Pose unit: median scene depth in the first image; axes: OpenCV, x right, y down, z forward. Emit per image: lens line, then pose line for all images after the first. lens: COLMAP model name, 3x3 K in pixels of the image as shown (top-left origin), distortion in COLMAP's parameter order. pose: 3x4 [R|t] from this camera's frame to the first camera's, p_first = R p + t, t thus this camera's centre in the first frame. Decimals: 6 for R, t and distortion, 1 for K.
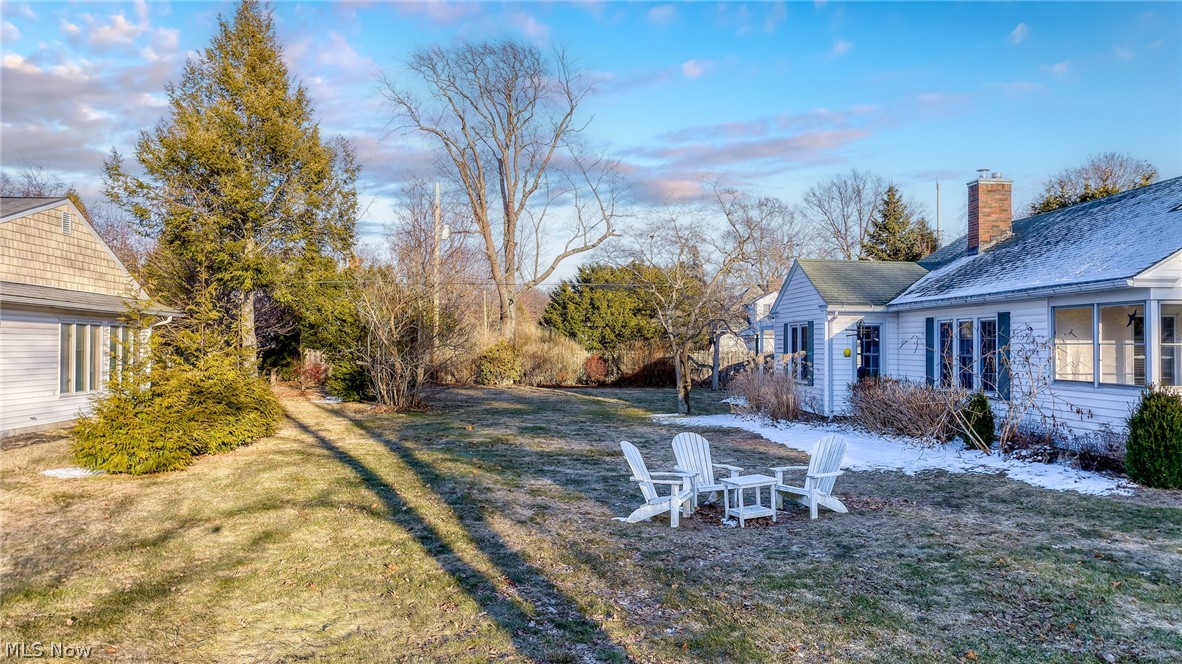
lens RADIAL K [[817.8, 0, 591.0], [0, 817.8, 332.0], [0, 0, 1]] dist [-0.007157, -0.002257]
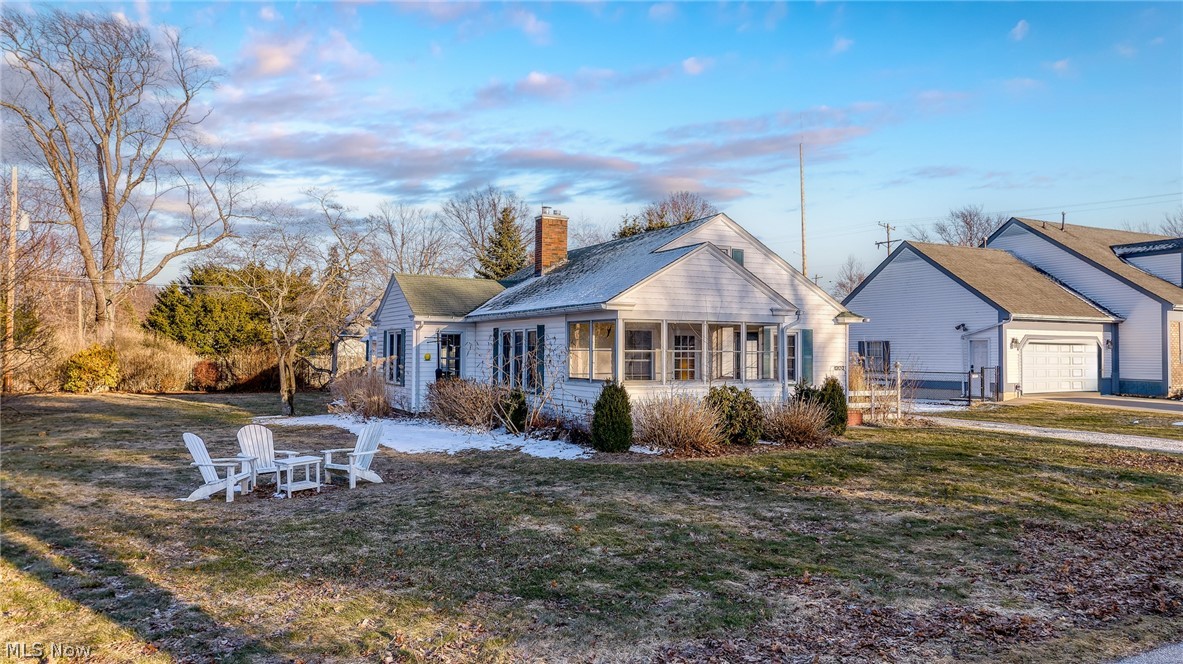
lens RADIAL K [[818.5, 0, 591.5], [0, 818.5, 332.0], [0, 0, 1]] dist [-0.007157, -0.002257]
pose [[0.909872, 0.012520, 0.414701, 0.037593], [-0.010013, 0.999916, -0.008219, -0.002782], [-0.414769, 0.003326, 0.909921, -0.139156]]
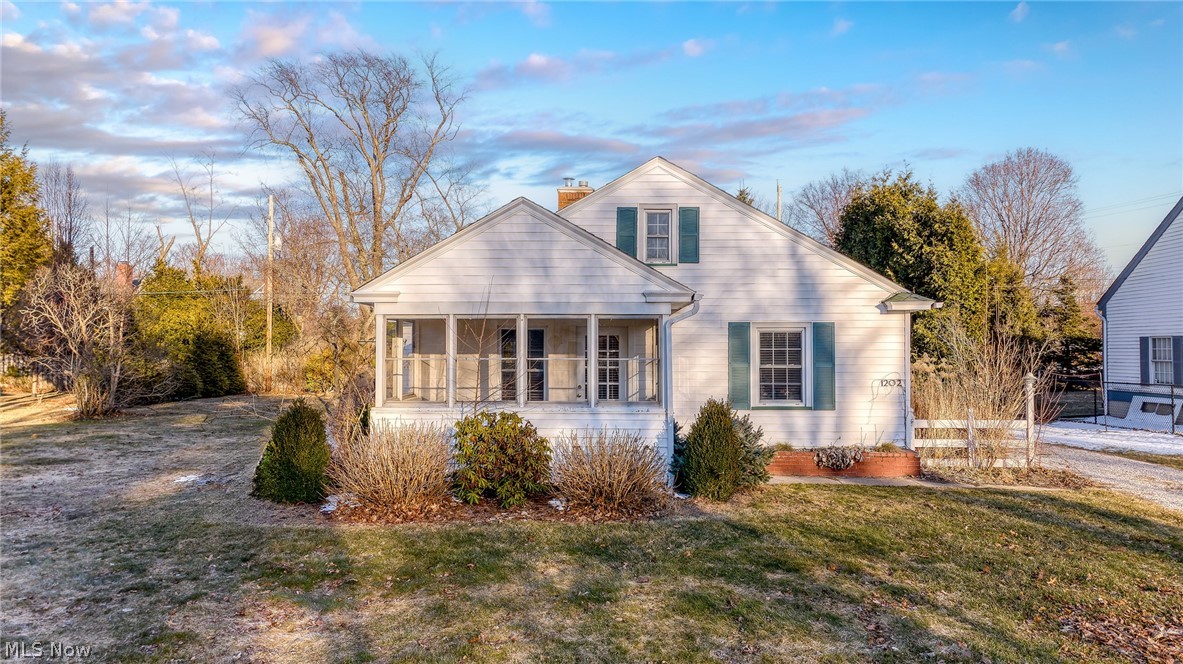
lens RADIAL K [[821.5, 0, 591.5], [0, 821.5, 332.0], [0, 0, 1]] dist [0.050017, 0.000082]
pose [[0.998717, -0.005625, -0.050330, 0.554690], [0.005162, 0.999943, -0.009326, -0.004295], [0.050380, 0.009054, 0.998689, 0.004449]]
